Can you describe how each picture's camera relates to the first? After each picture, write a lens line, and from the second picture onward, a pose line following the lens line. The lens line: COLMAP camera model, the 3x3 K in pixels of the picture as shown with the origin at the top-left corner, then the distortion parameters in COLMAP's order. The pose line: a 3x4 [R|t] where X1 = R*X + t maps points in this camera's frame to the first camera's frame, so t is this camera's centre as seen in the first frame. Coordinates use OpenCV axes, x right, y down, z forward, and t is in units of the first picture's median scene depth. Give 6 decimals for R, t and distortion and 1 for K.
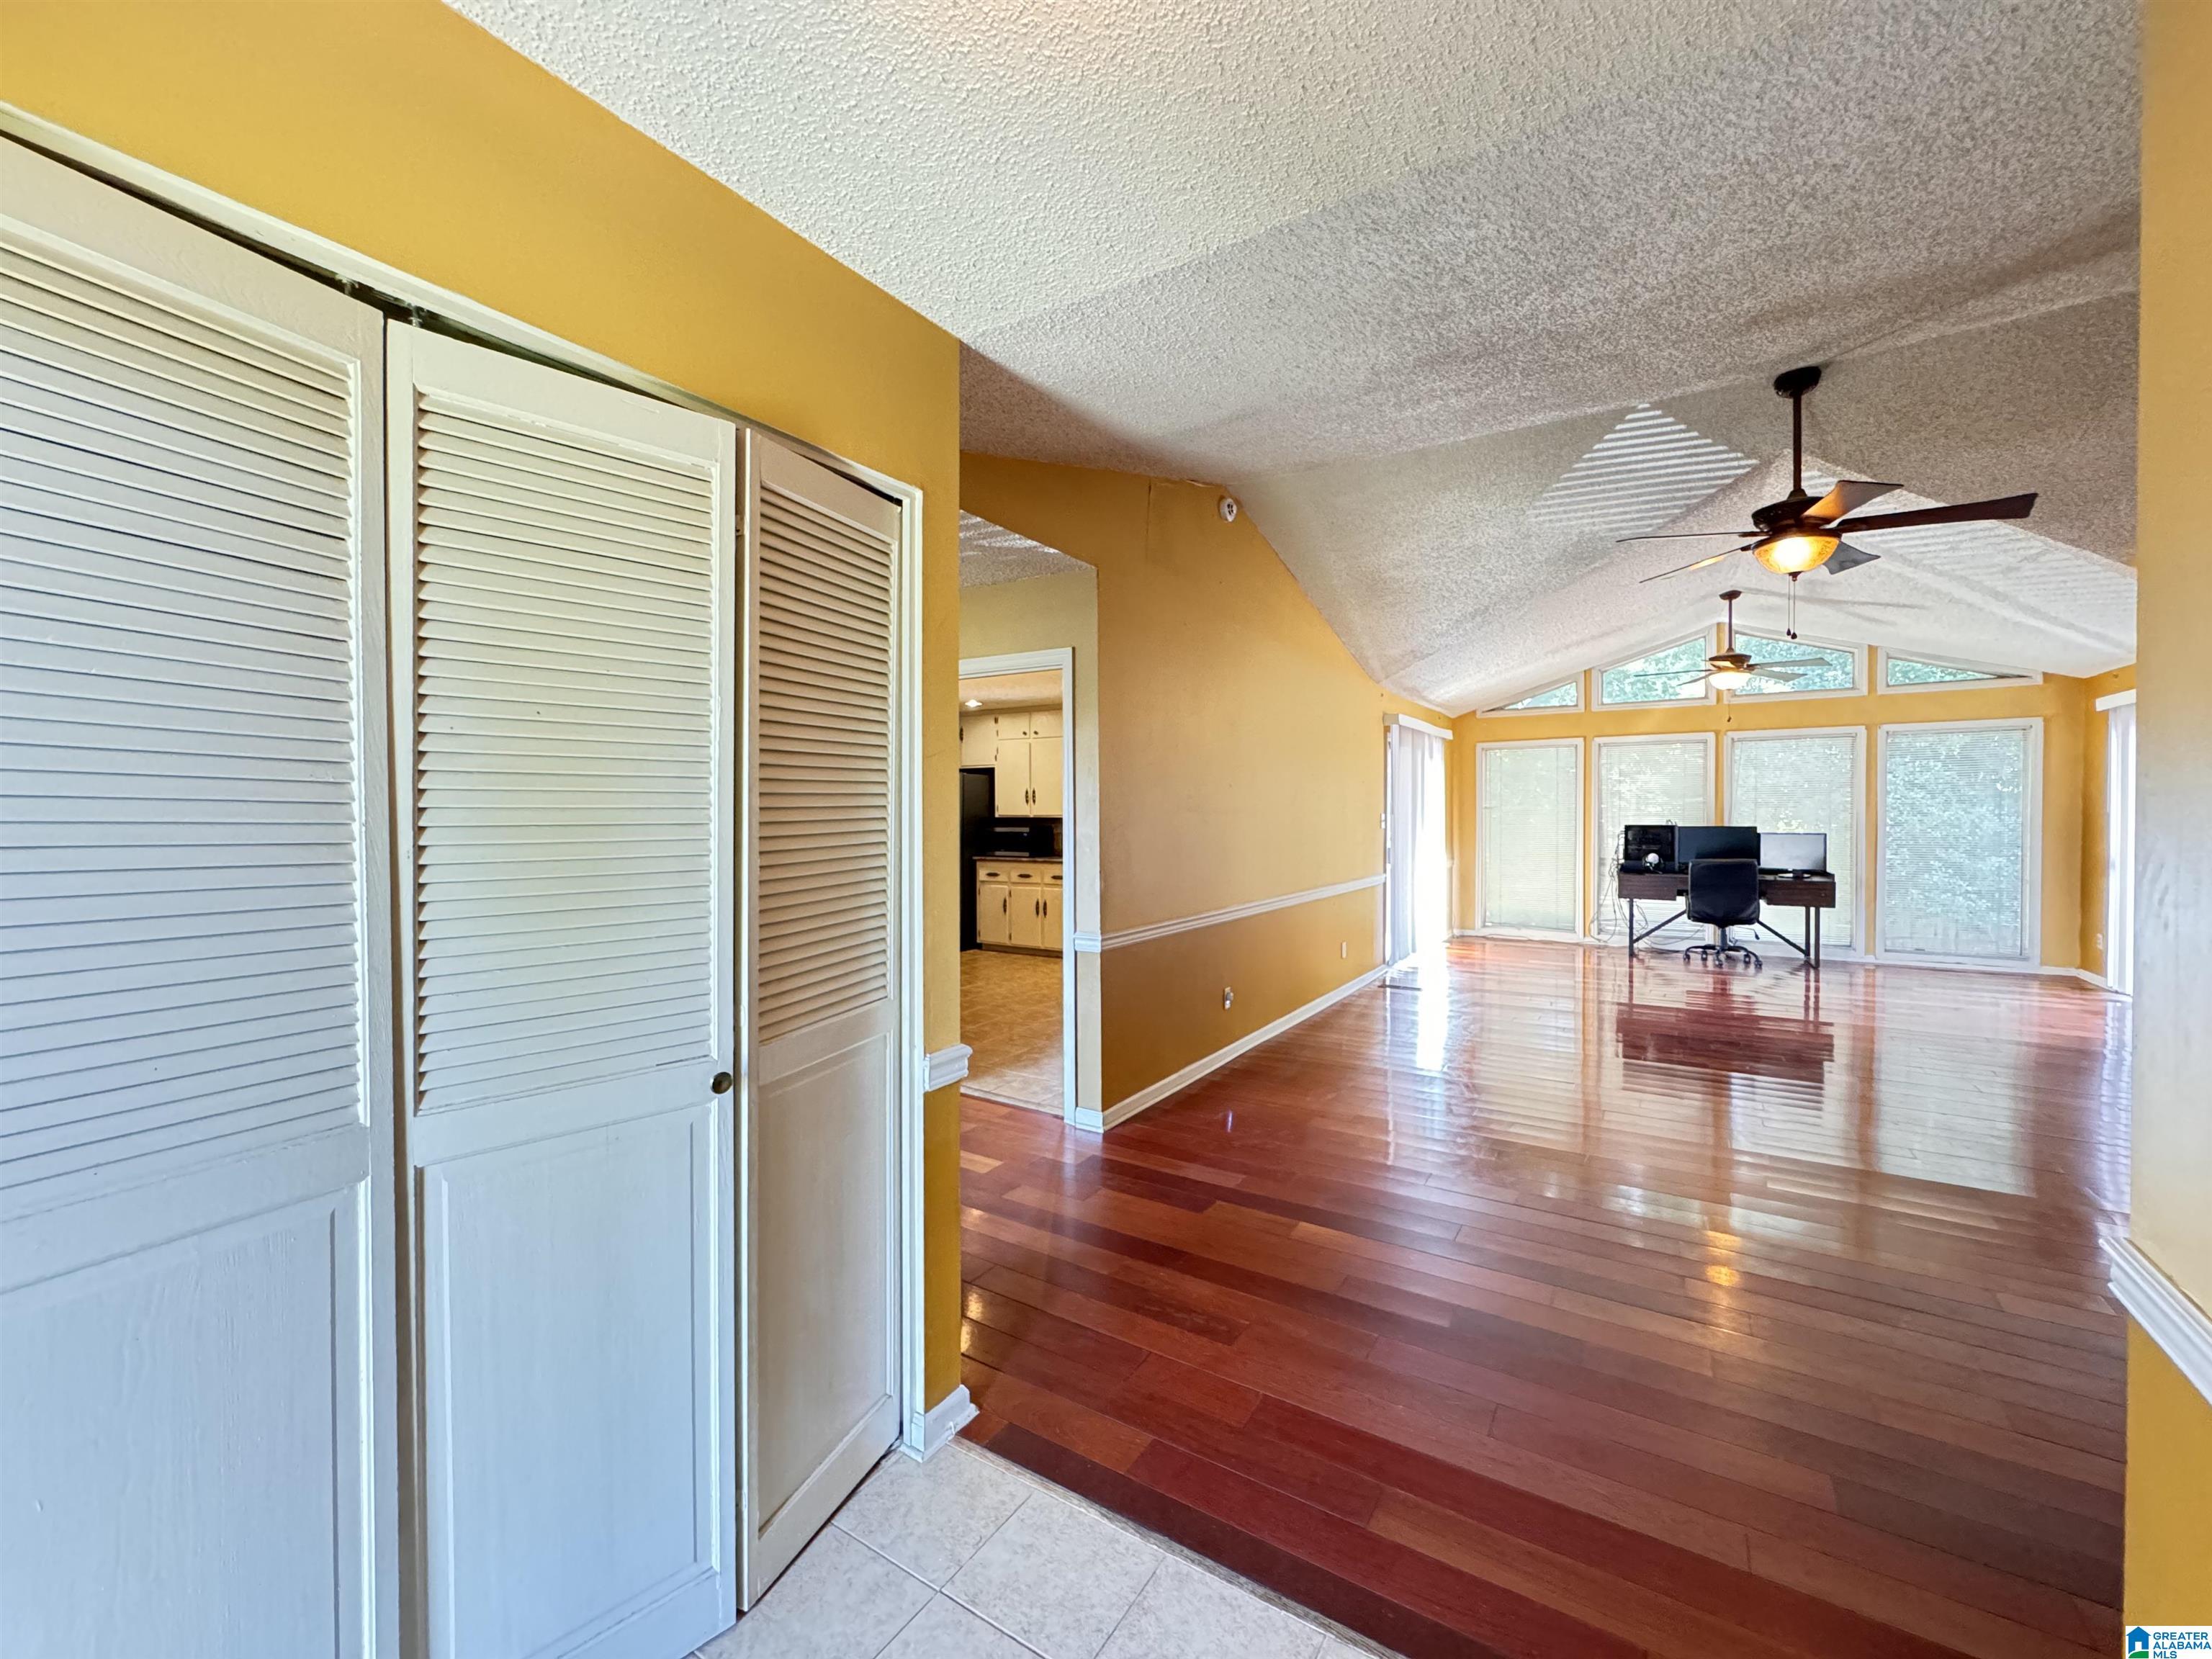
lens RADIAL K [[879.6, 0, 1111.9], [0, 879.6, 826.9], [0, 0, 1]] dist [-0.001940, -0.000029]
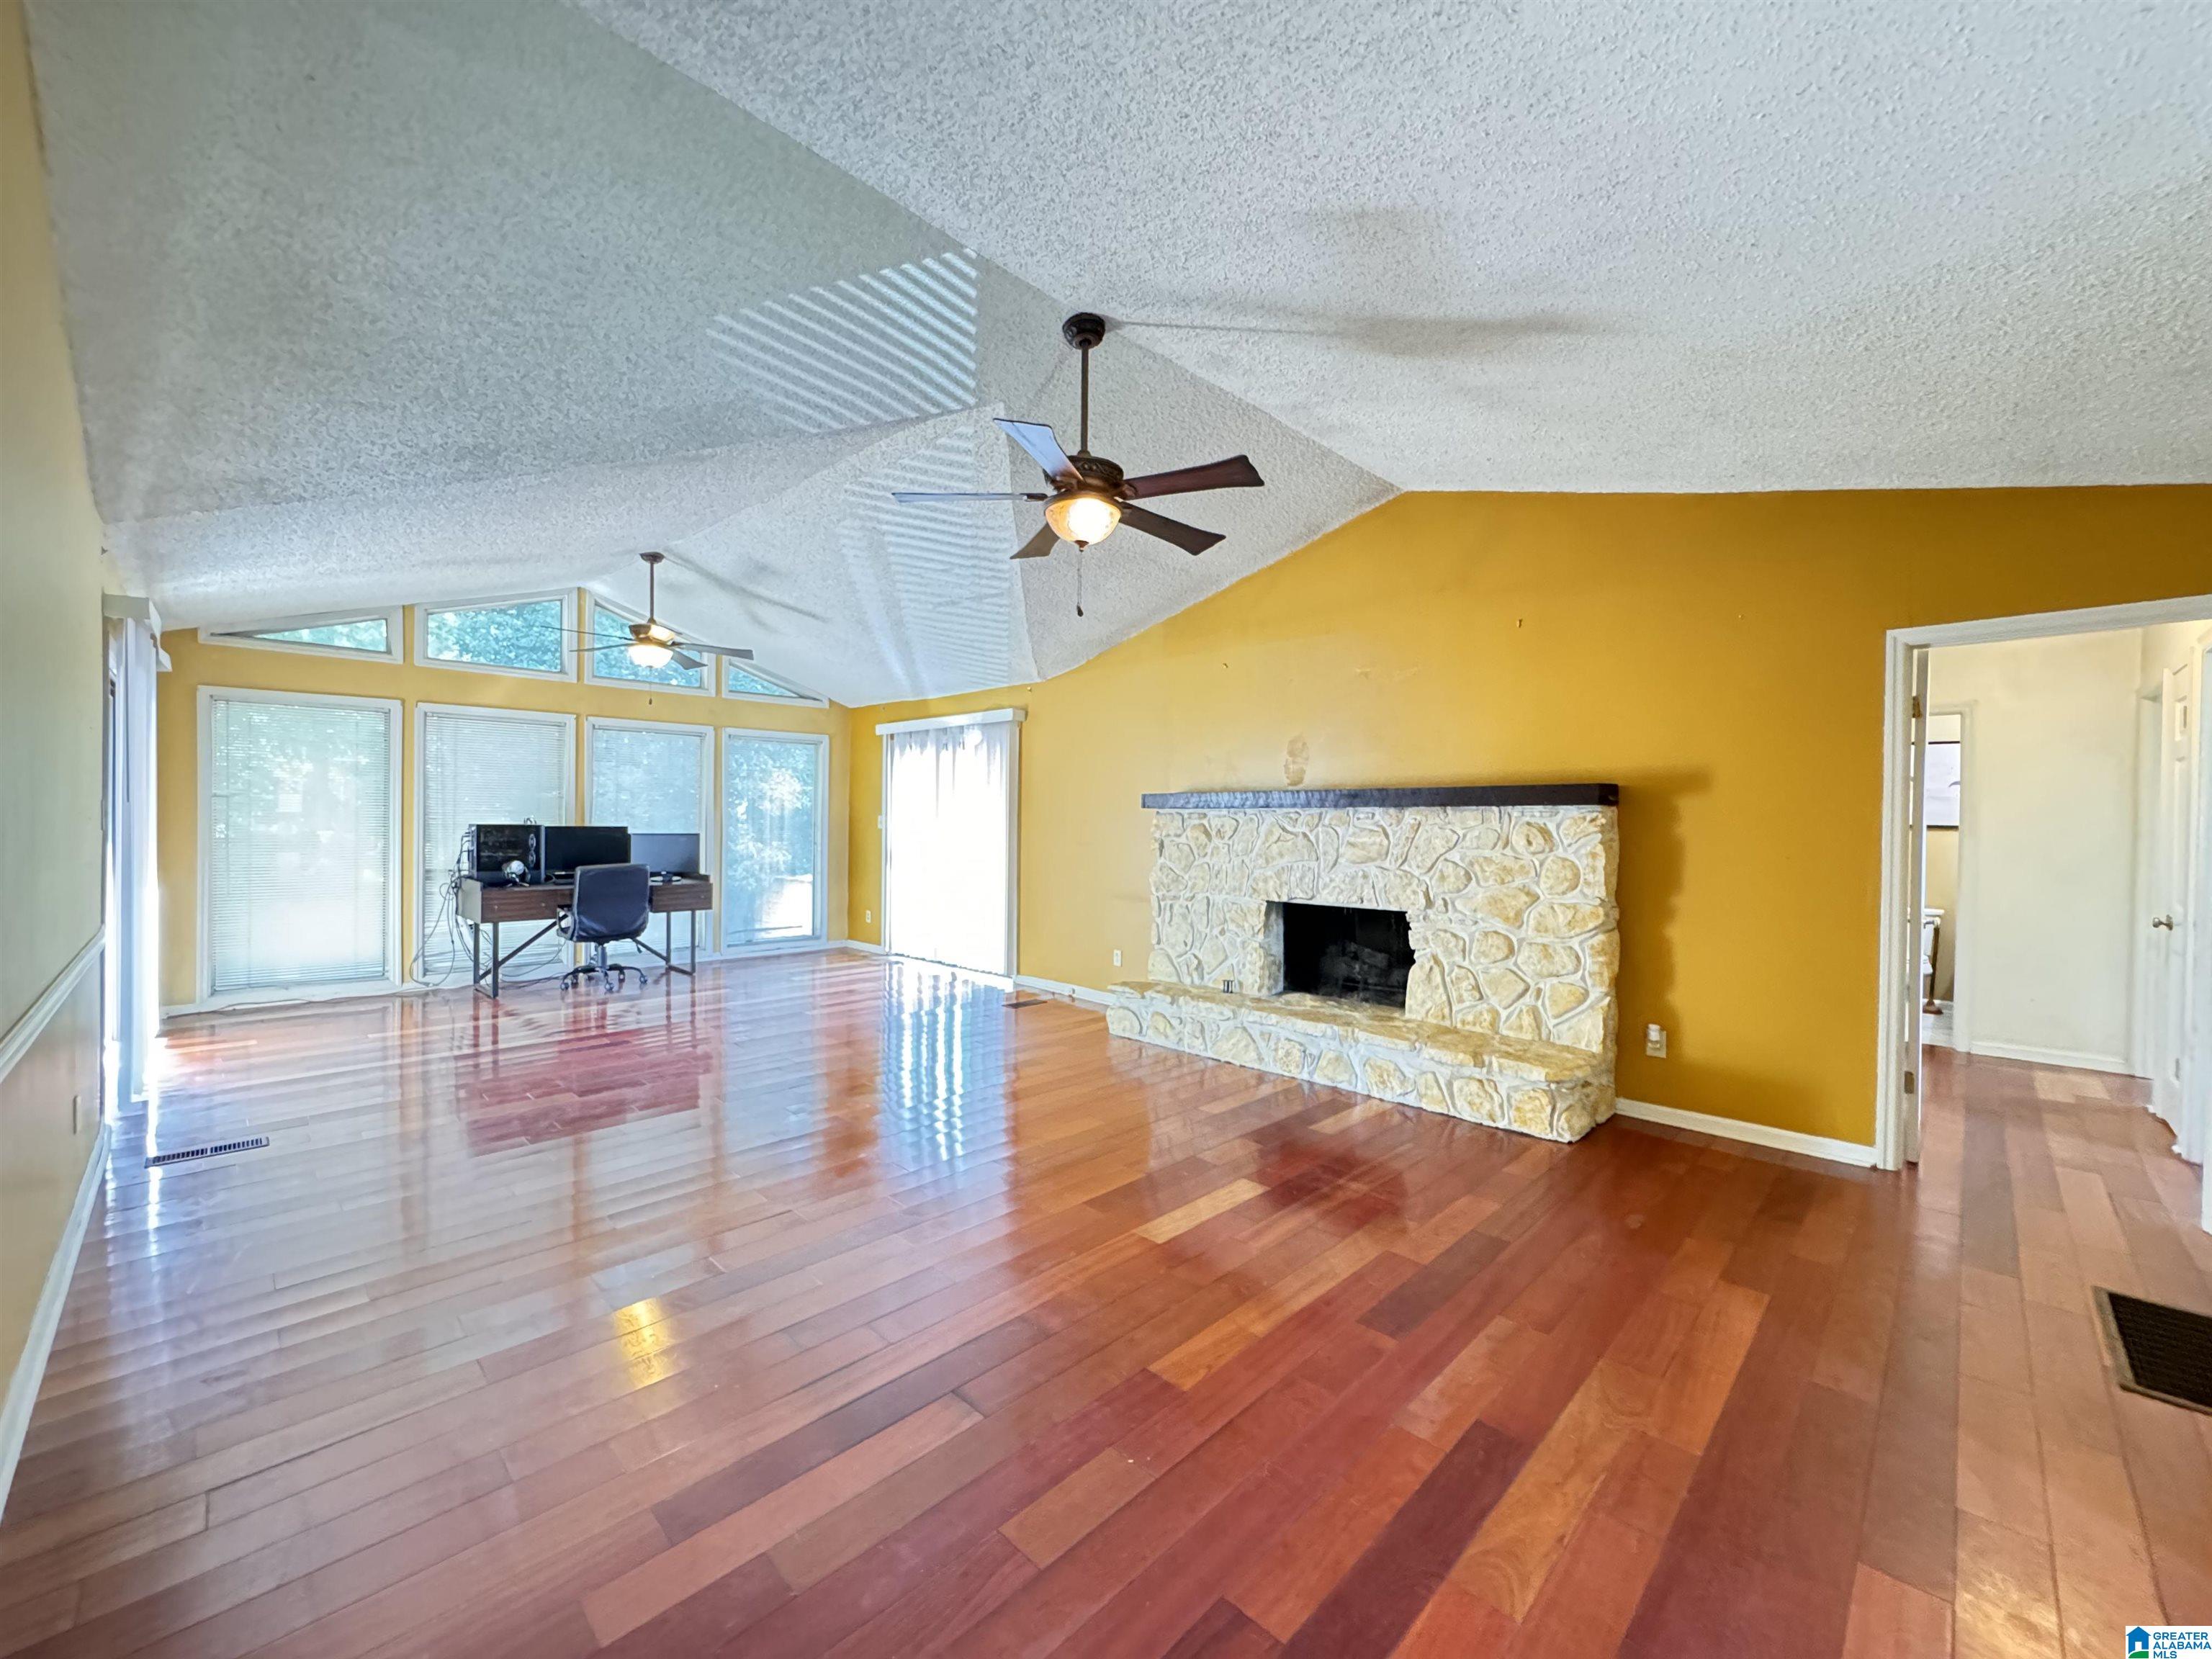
lens RADIAL K [[879.6, 0, 1099.8], [0, 879.6, 827.5], [0, 0, 1]] dist [-0.001940, -0.000029]
pose [[0.207030, -0.002073, 0.978332, -0.040871], [0.001140, 0.999998, 0.001878, -0.000196], [-0.978334, 0.000727, 0.207032, 0.339068]]
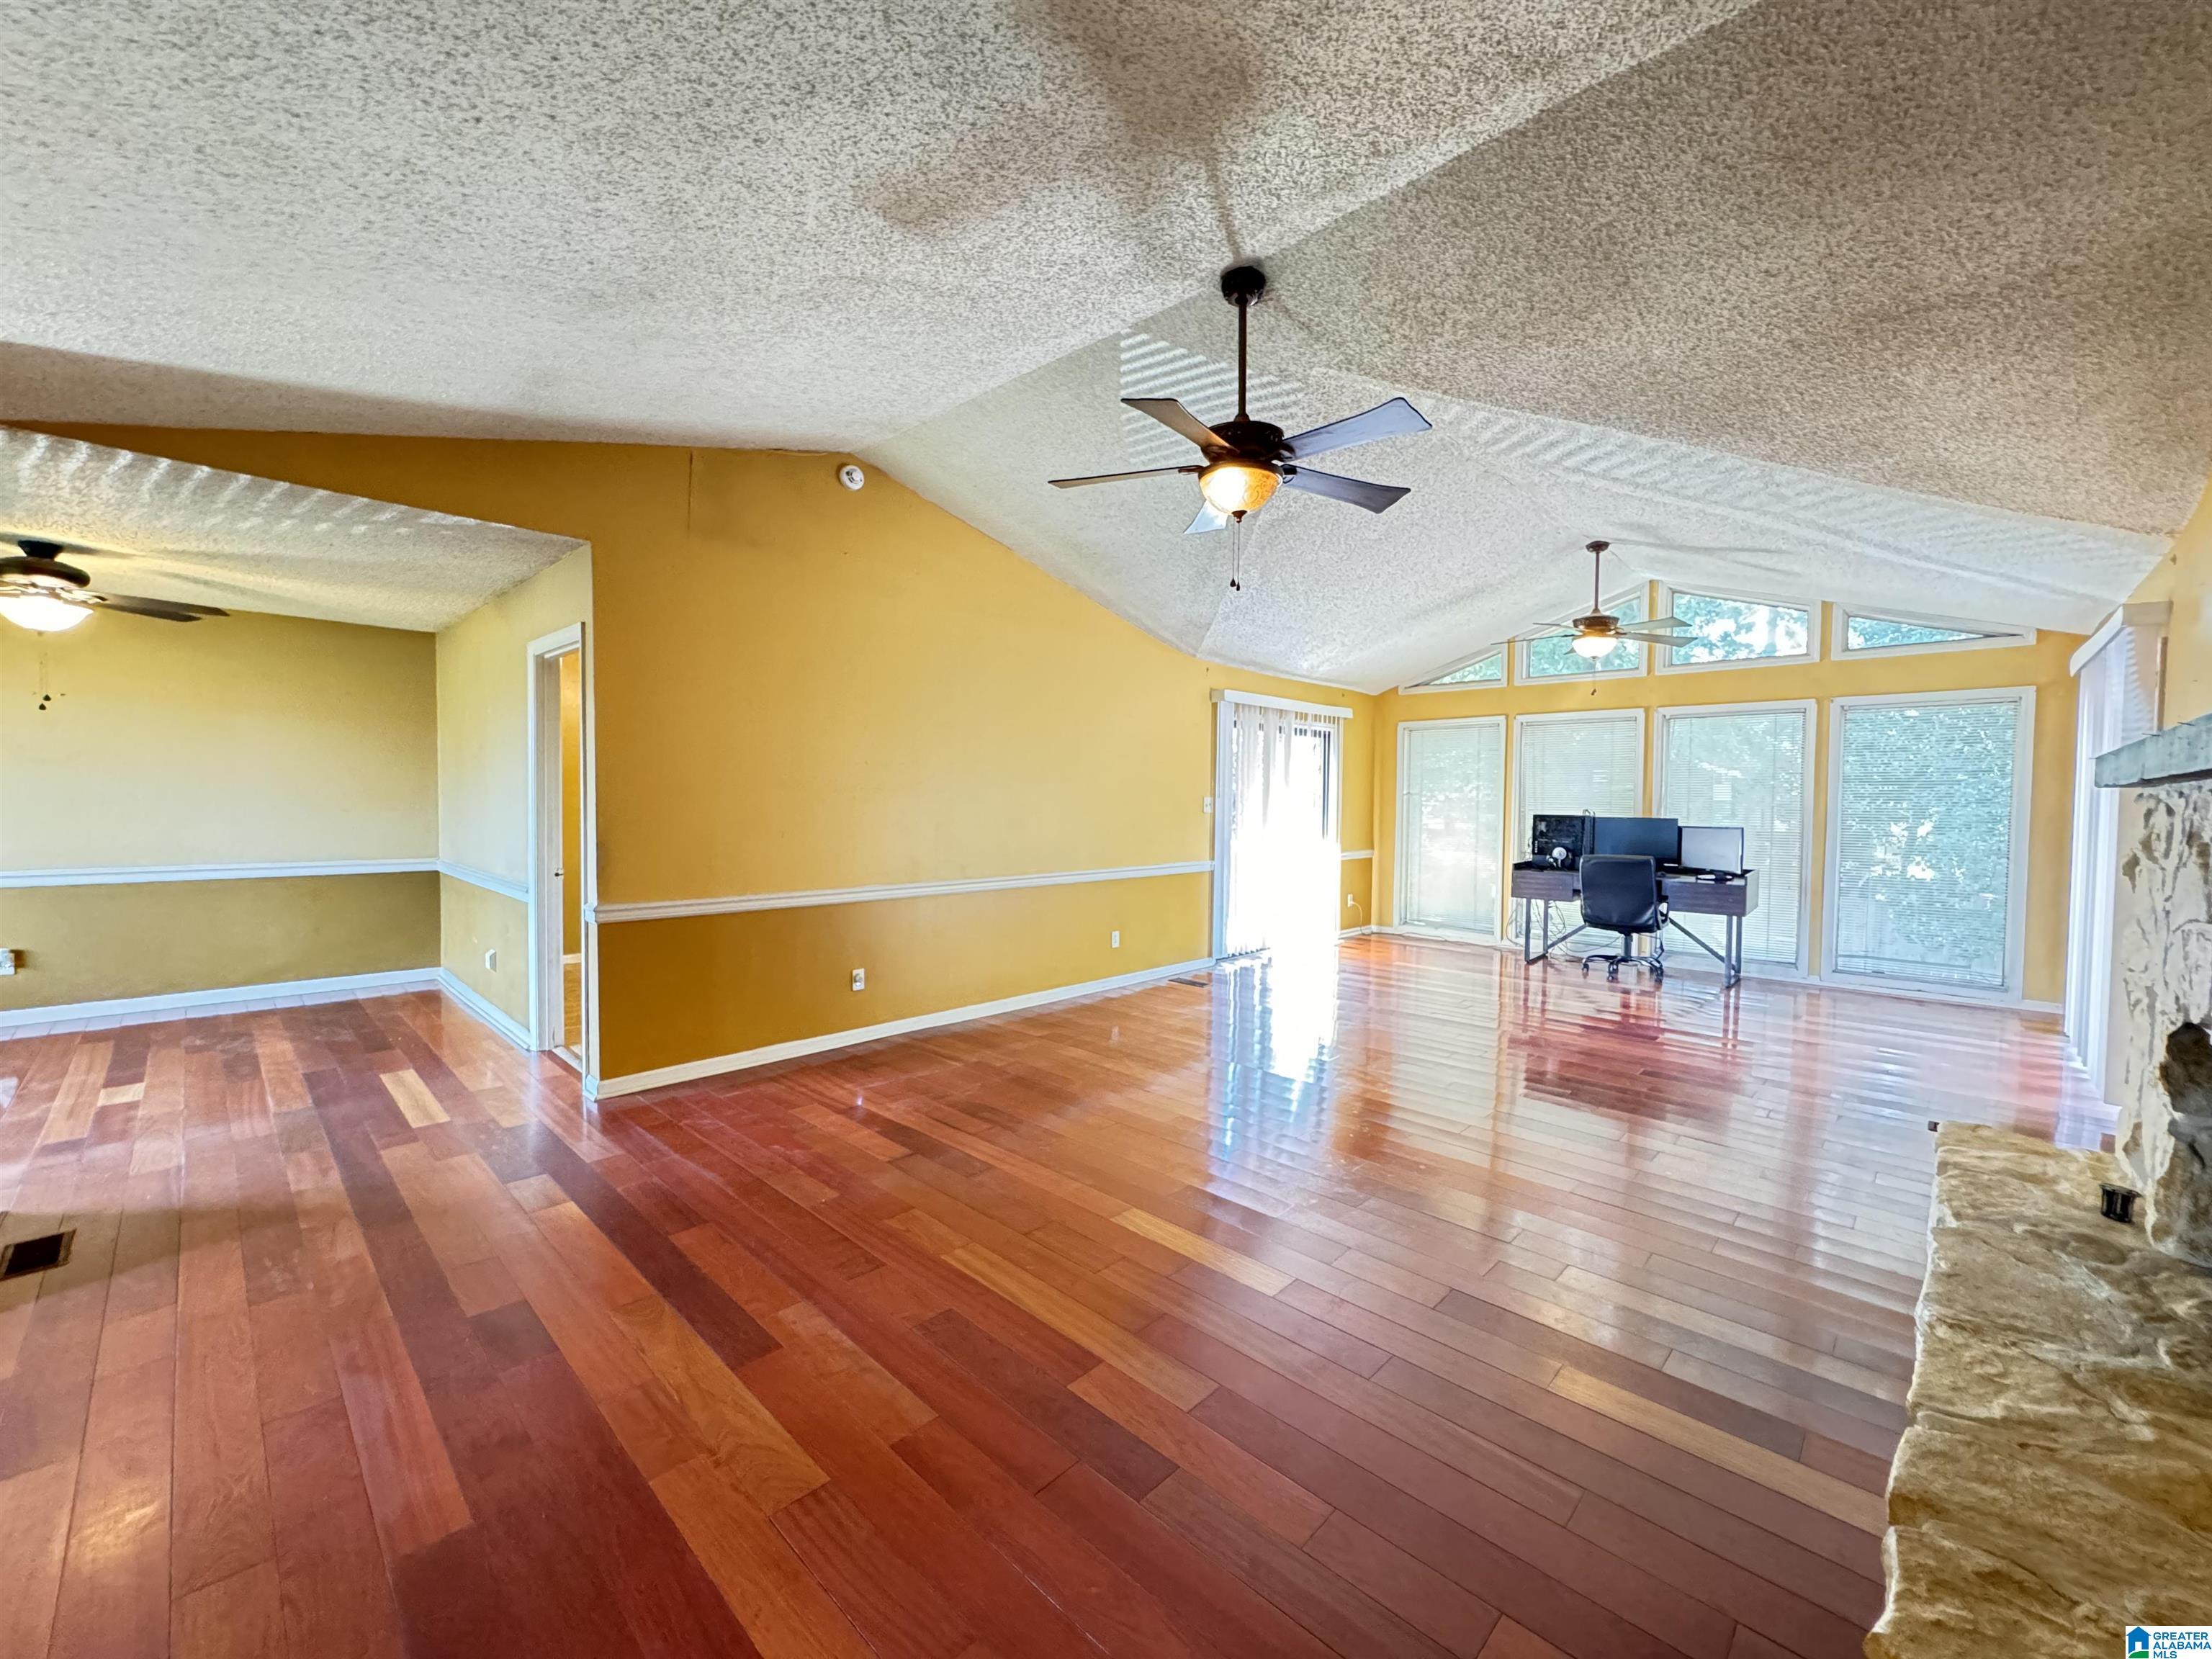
lens RADIAL K [[879.6, 0, 1112.5], [0, 879.6, 830.2], [0, 0, 1]] dist [-0.001940, -0.000029]
pose [[0.981752, 0.019982, -0.189113, 0.350909], [-0.016063, 0.999624, 0.022234, 0.000633], [0.189486, -0.018791, 0.981704, 0.057062]]
